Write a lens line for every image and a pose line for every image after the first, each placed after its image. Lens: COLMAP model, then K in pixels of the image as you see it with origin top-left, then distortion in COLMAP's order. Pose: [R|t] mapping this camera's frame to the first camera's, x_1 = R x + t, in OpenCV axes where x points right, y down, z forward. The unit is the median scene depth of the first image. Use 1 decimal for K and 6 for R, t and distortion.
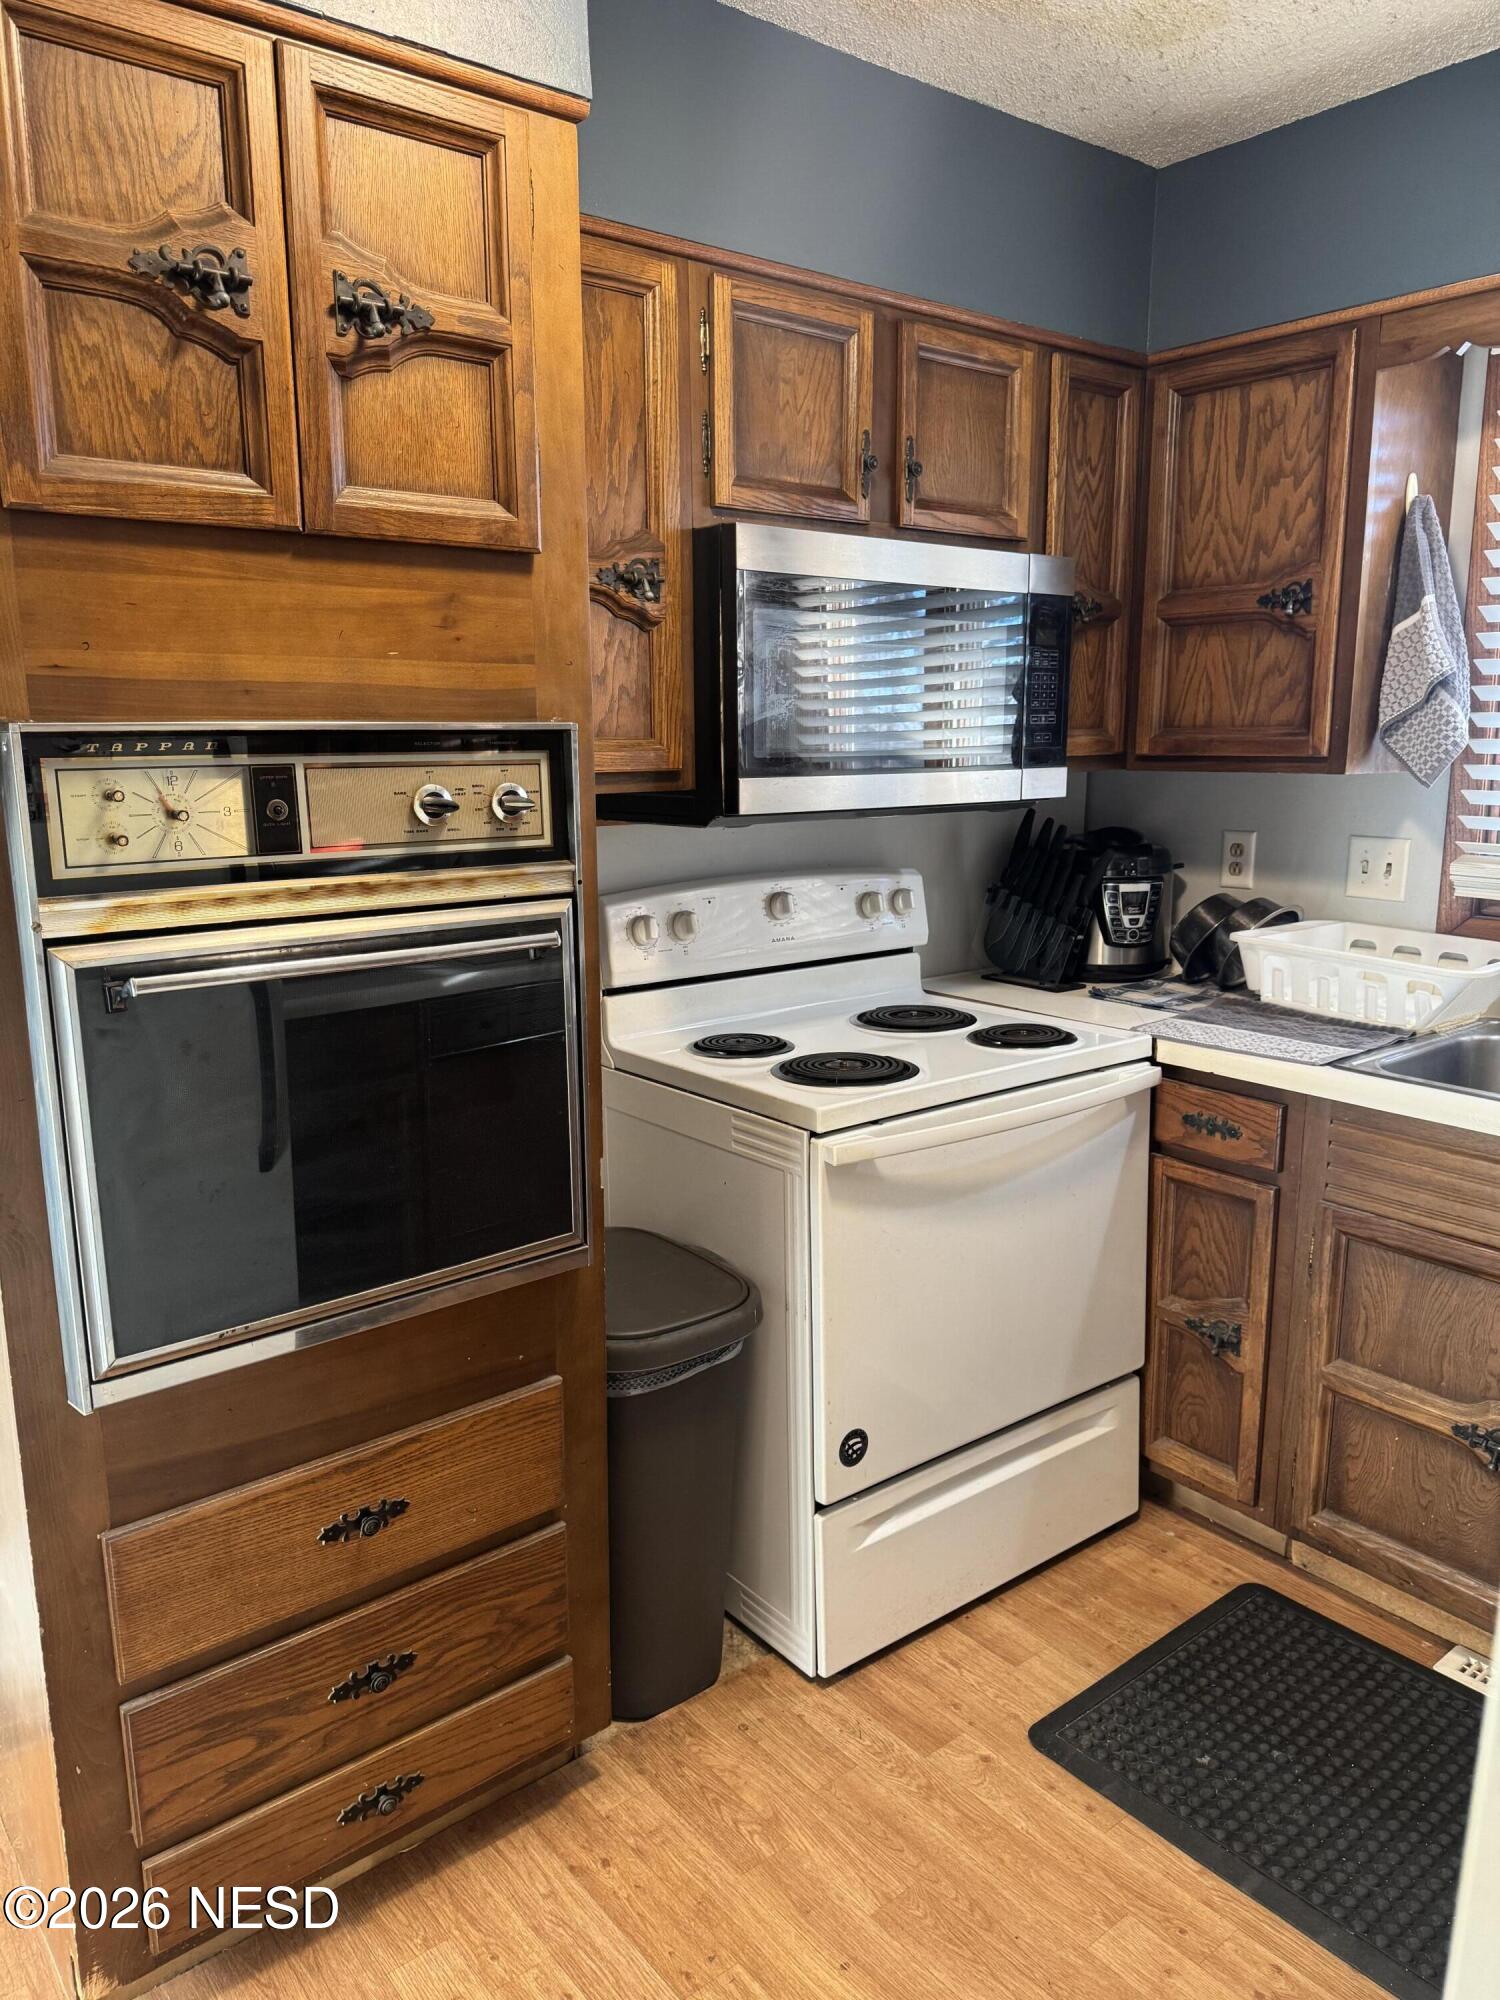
lens RADIAL K [[1406.7, 0, 733.5], [0, 1406.7, 1003.2], [0, 0, 1]] dist [0.056750, -0.090303]
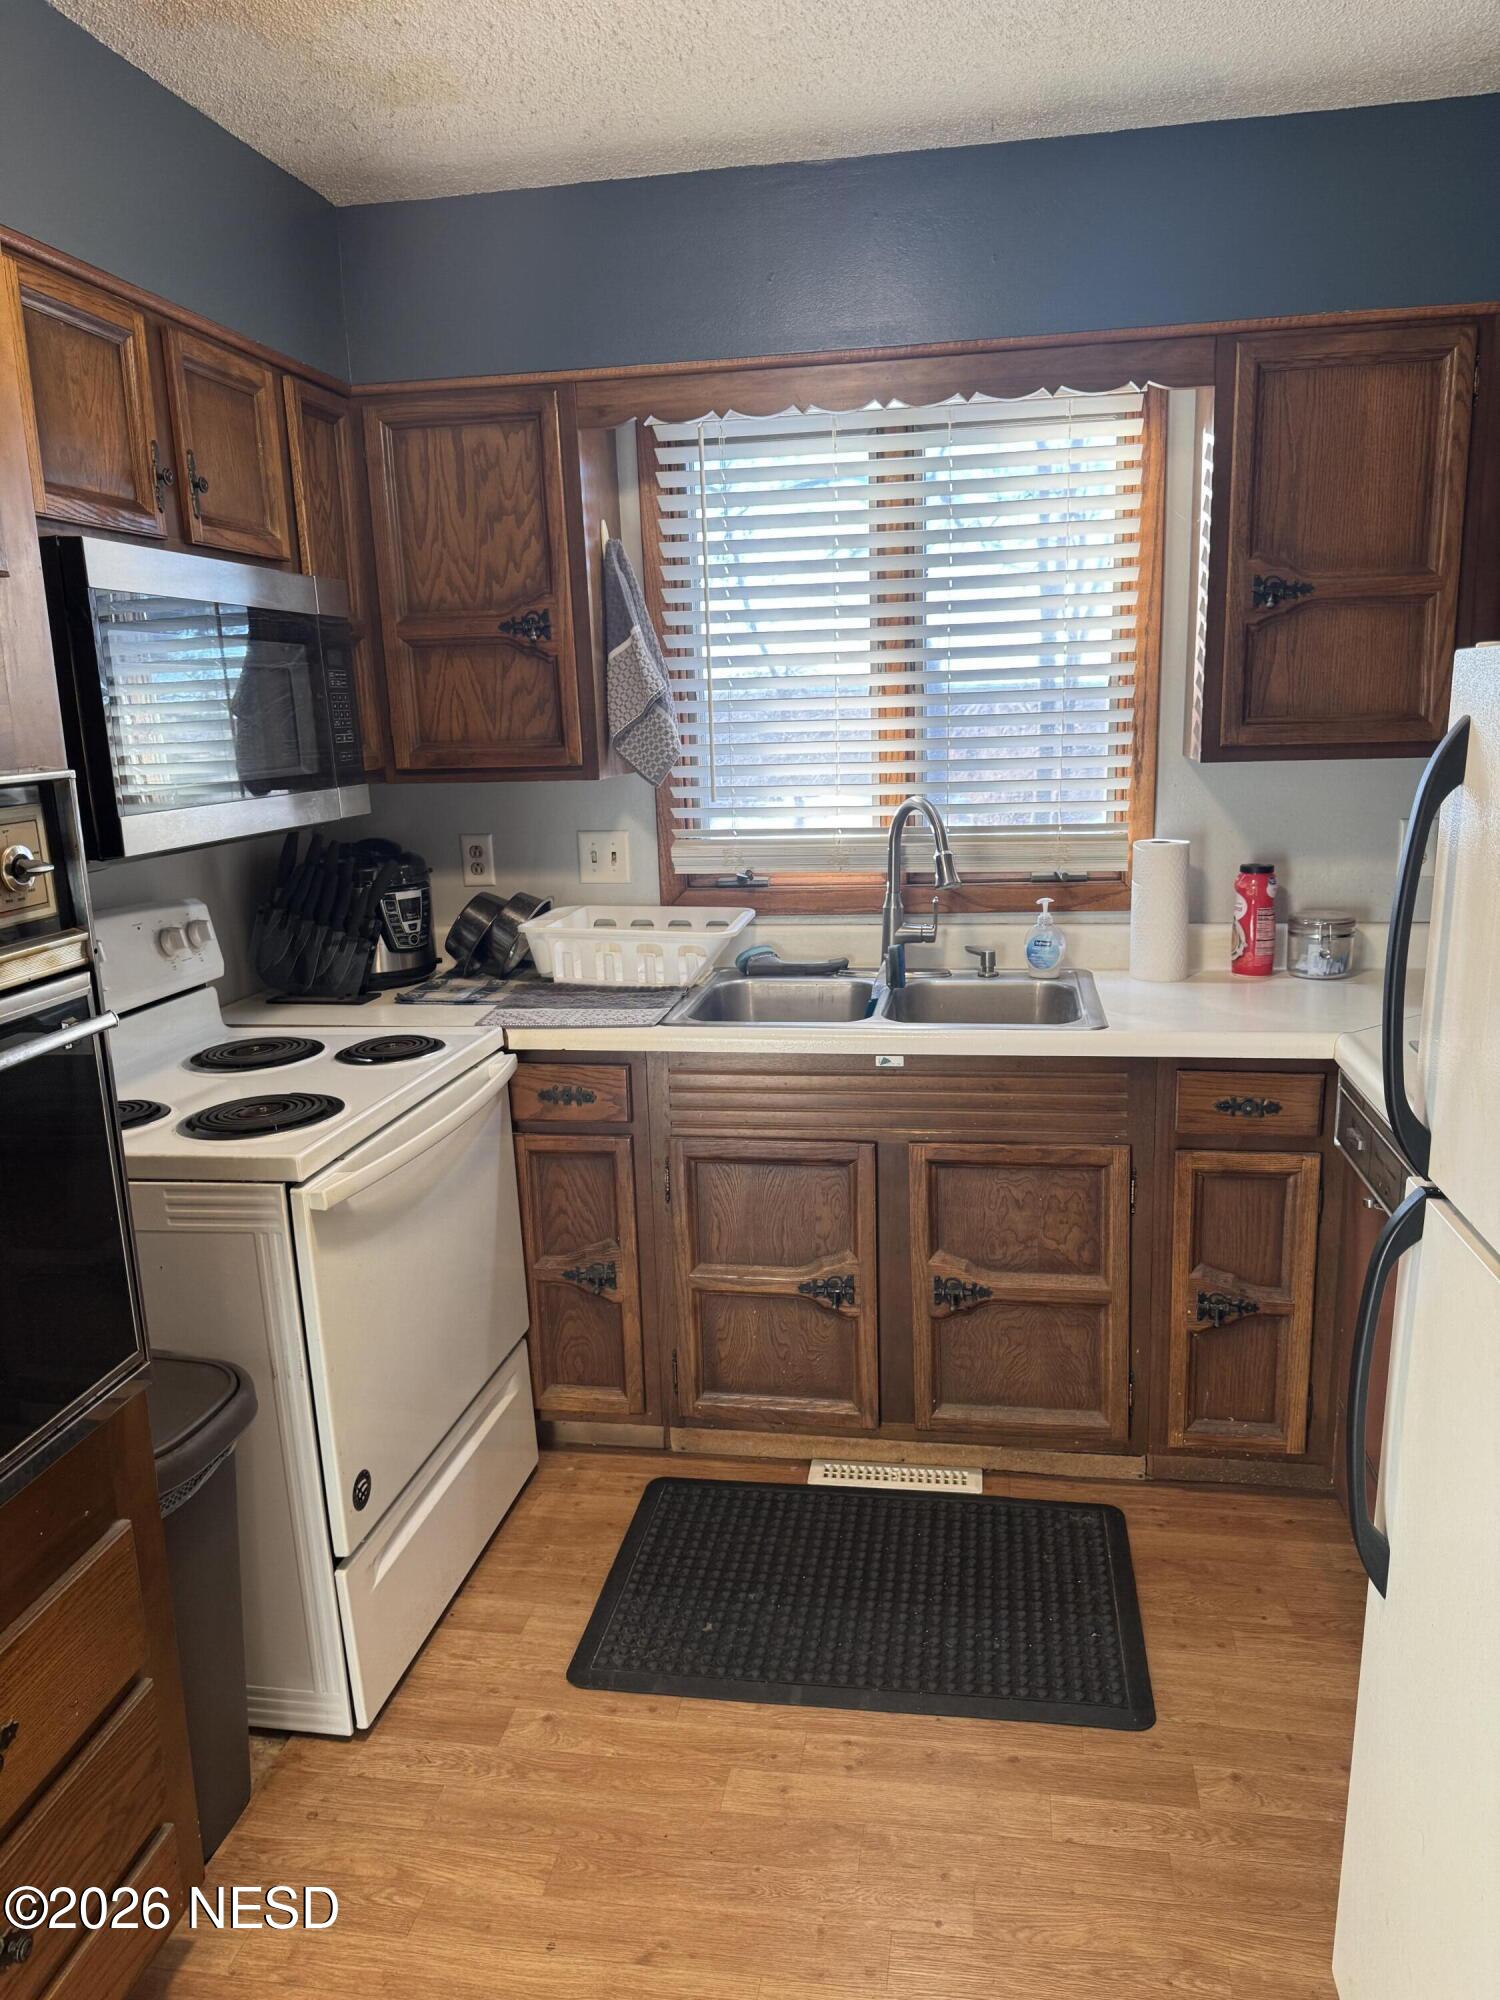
lens RADIAL K [[1406.7, 0, 760.0], [0, 1406.7, 1004.1], [0, 0, 1]] dist [0.056750, -0.090303]
pose [[0.740653, -0.160685, 0.652391, -0.263139], [0.159140, 0.985306, 0.062013, -0.030242], [-0.652770, 0.057892, 0.755341, 0.050830]]
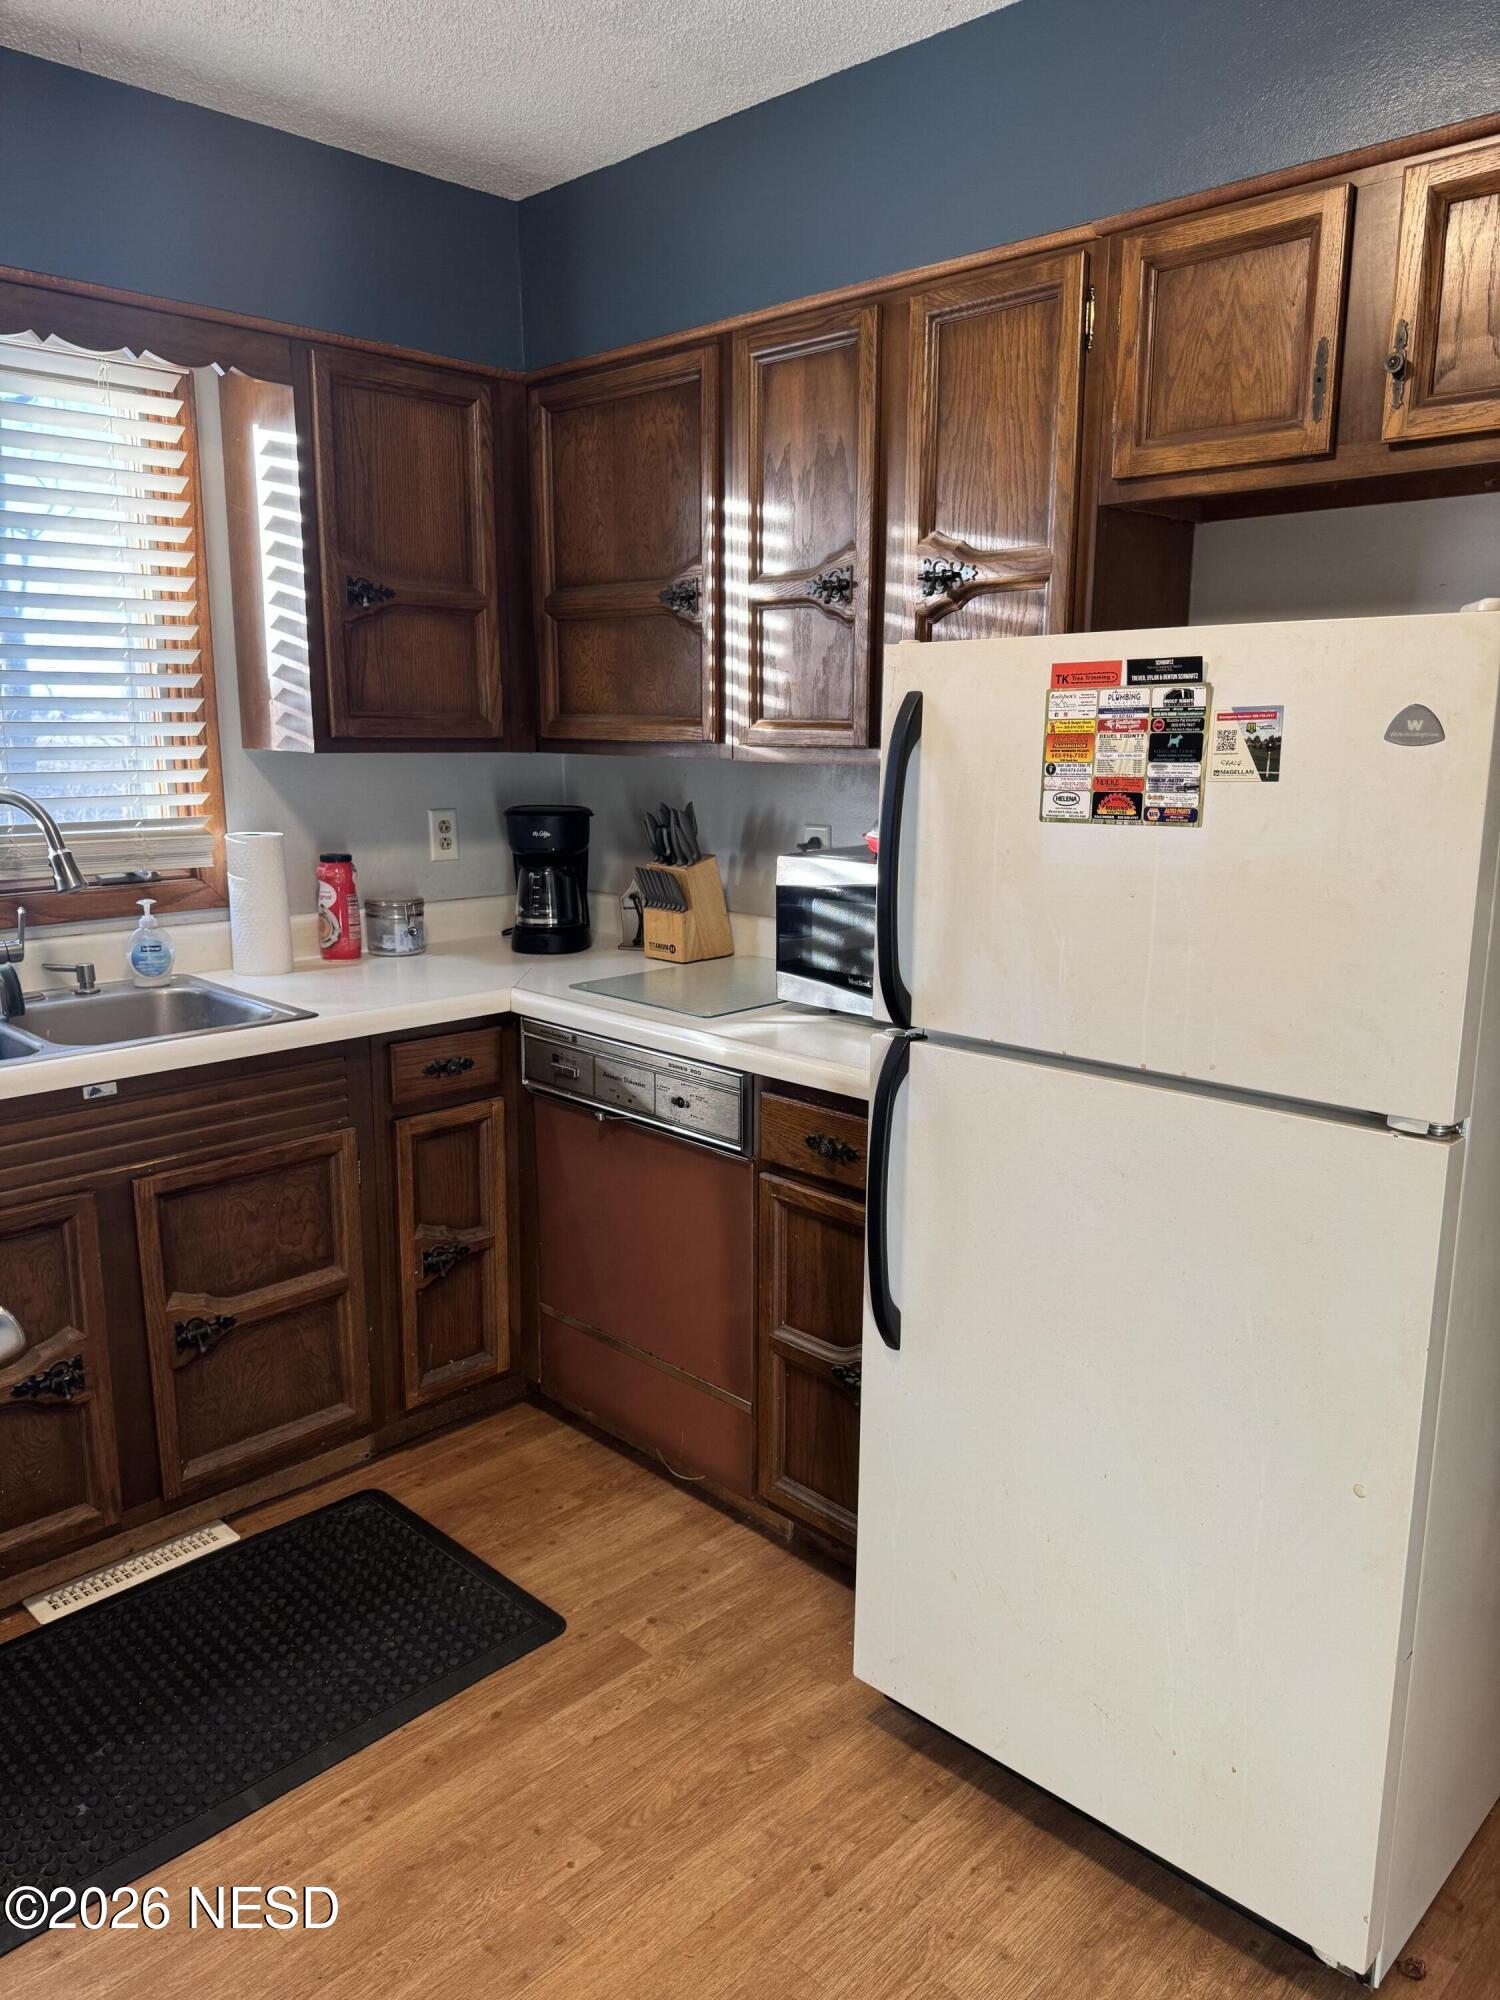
lens RADIAL K [[1406.7, 0, 775.6], [0, 1406.7, 994.1], [0, 0, 1]] dist [0.056750, -0.090303]
pose [[-0.130108, -0.194800, 0.972175, -0.445652], [0.187456, 0.957993, 0.217046, -0.084759], [-0.973618, 0.210480, -0.088126, 0.433770]]
